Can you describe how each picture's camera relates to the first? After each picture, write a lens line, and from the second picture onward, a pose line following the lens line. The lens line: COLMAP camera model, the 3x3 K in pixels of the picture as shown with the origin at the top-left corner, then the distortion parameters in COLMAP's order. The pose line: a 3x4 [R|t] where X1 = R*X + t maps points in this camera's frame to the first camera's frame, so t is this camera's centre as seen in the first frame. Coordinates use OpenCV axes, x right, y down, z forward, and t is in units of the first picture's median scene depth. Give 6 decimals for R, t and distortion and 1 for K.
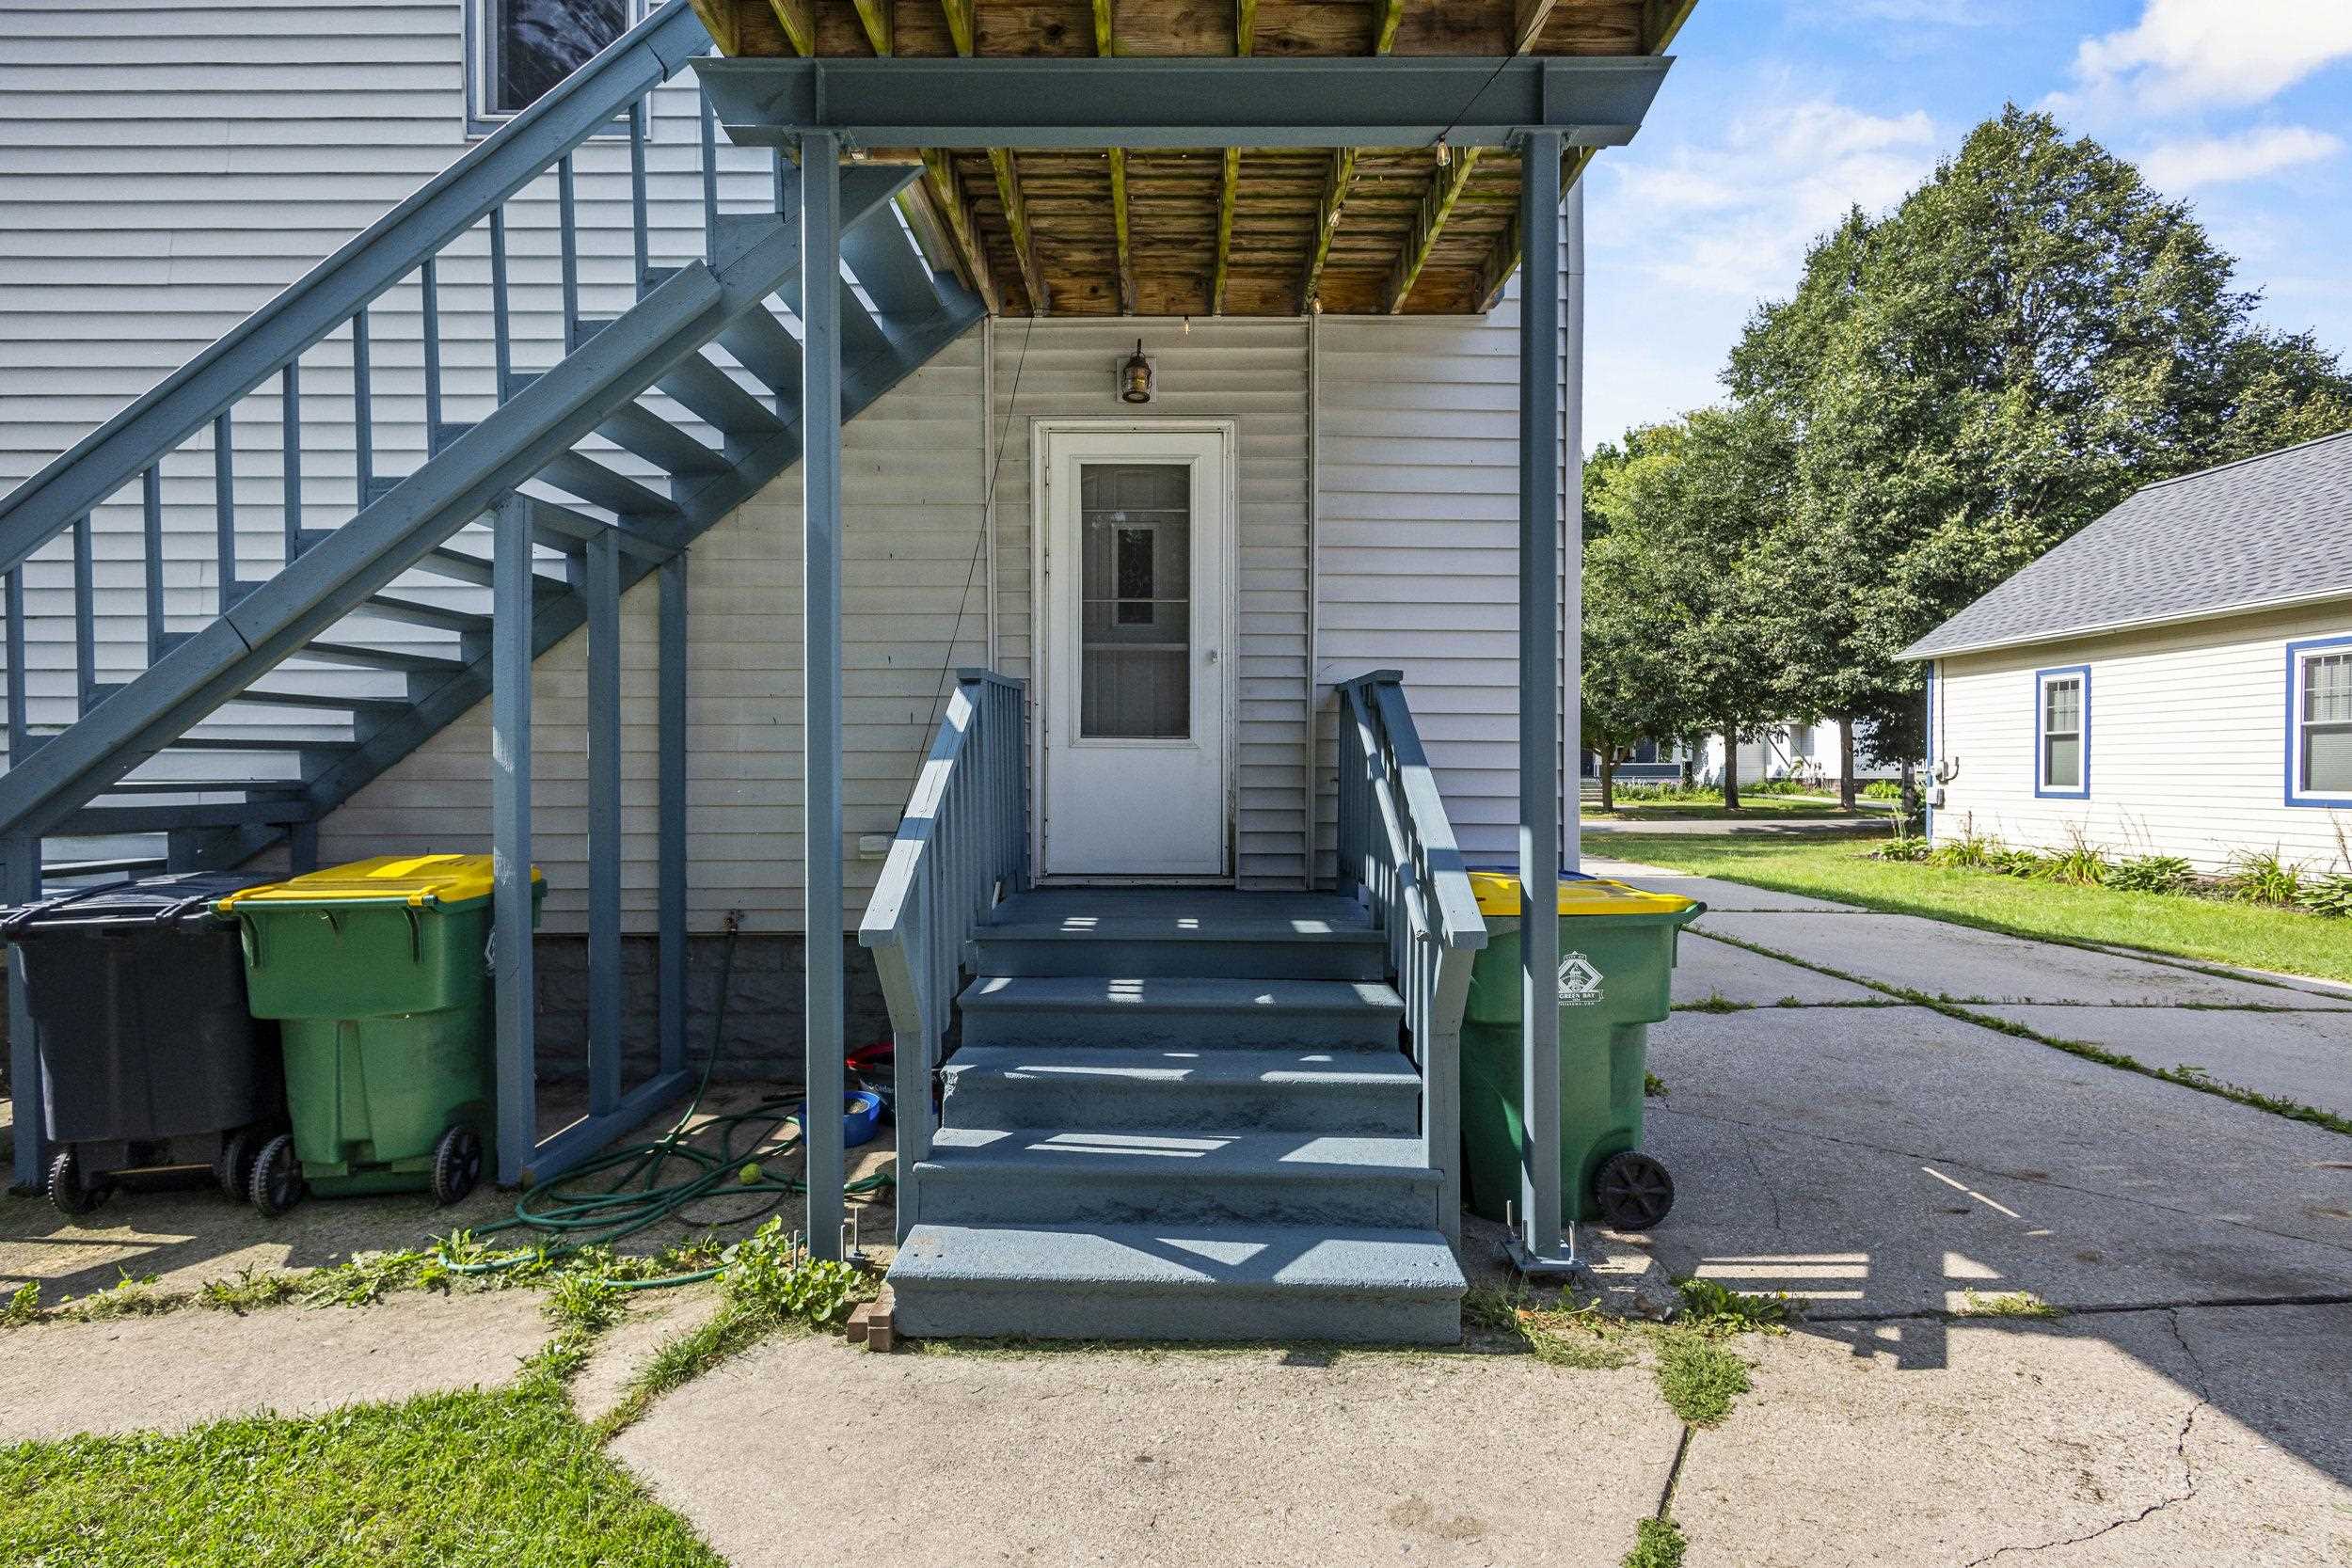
lens RADIAL K [[1167.4, 0, 1209.0], [0, 1167.4, 782.3], [0, 0, 1]] dist [0.003817, 0.000113]
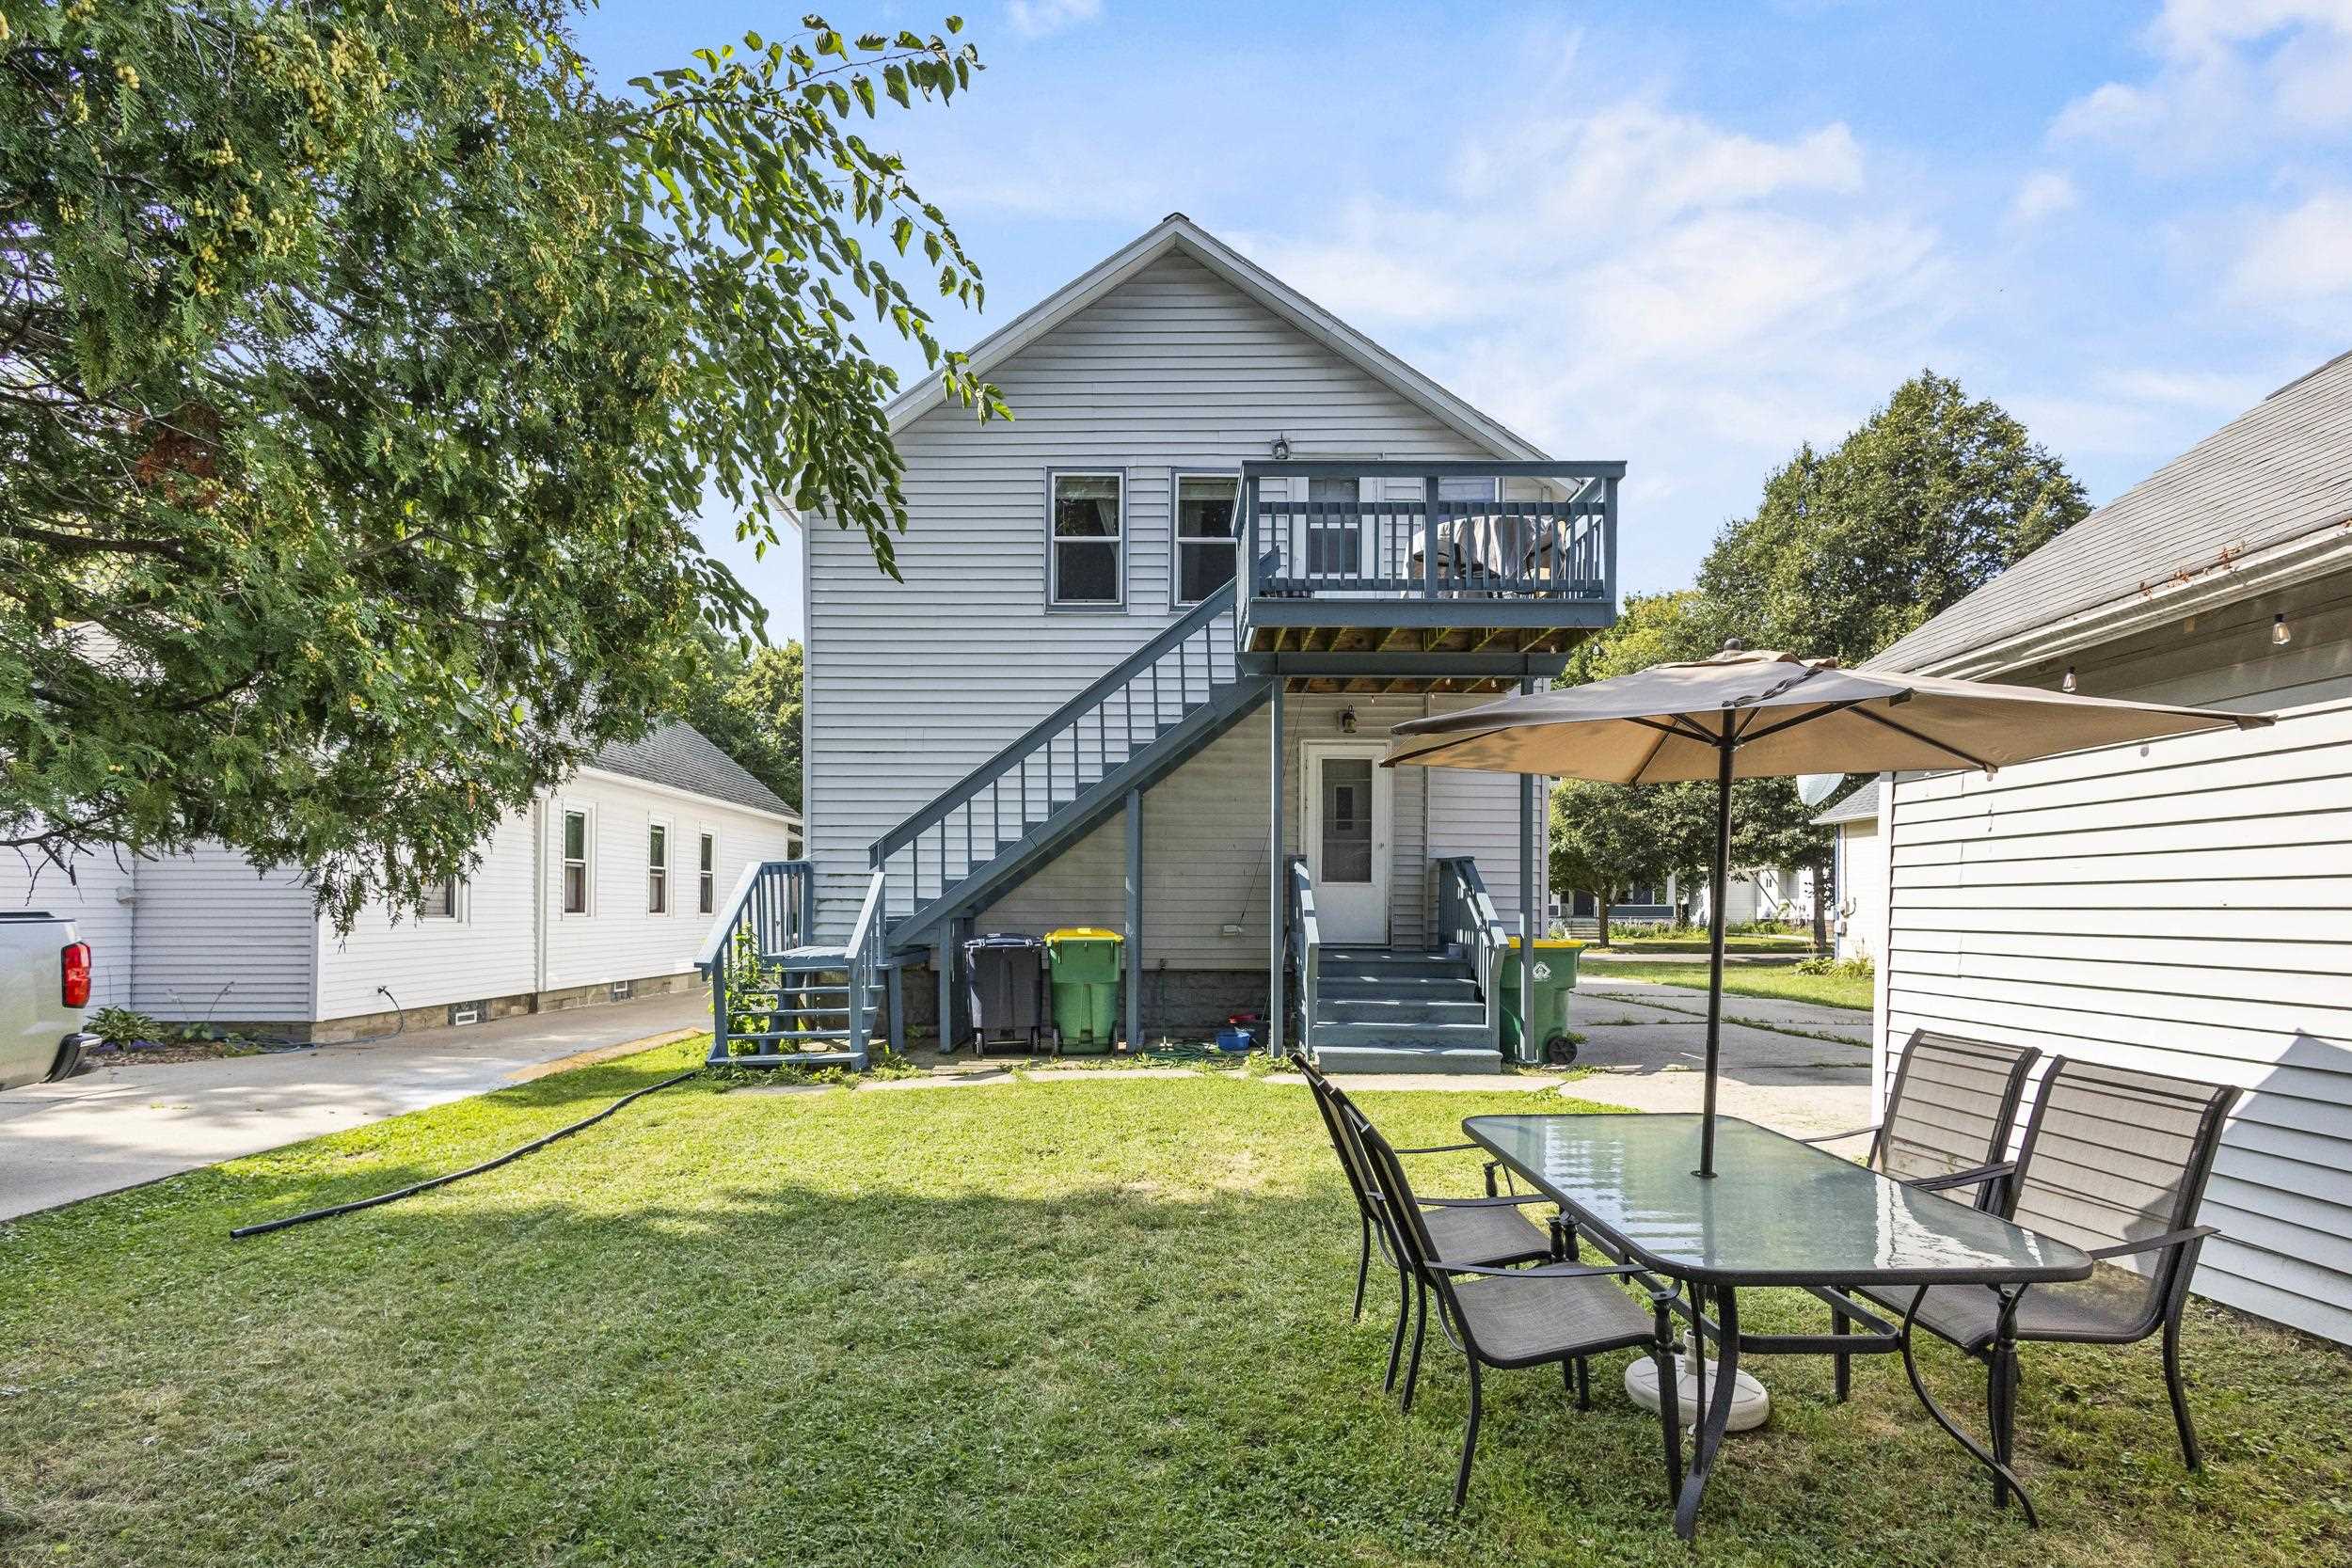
lens RADIAL K [[1185.3, 0, 1172.3], [0, 1185.3, 915.3], [0, 0, 1]] dist [0.004912, 0.000677]
pose [[0.999511, 0.003539, -0.031070, -0.318479], [-0.003808, 0.999956, -0.008582, 0.045313], [0.031038, 0.008696, 0.999480, -1.244827]]
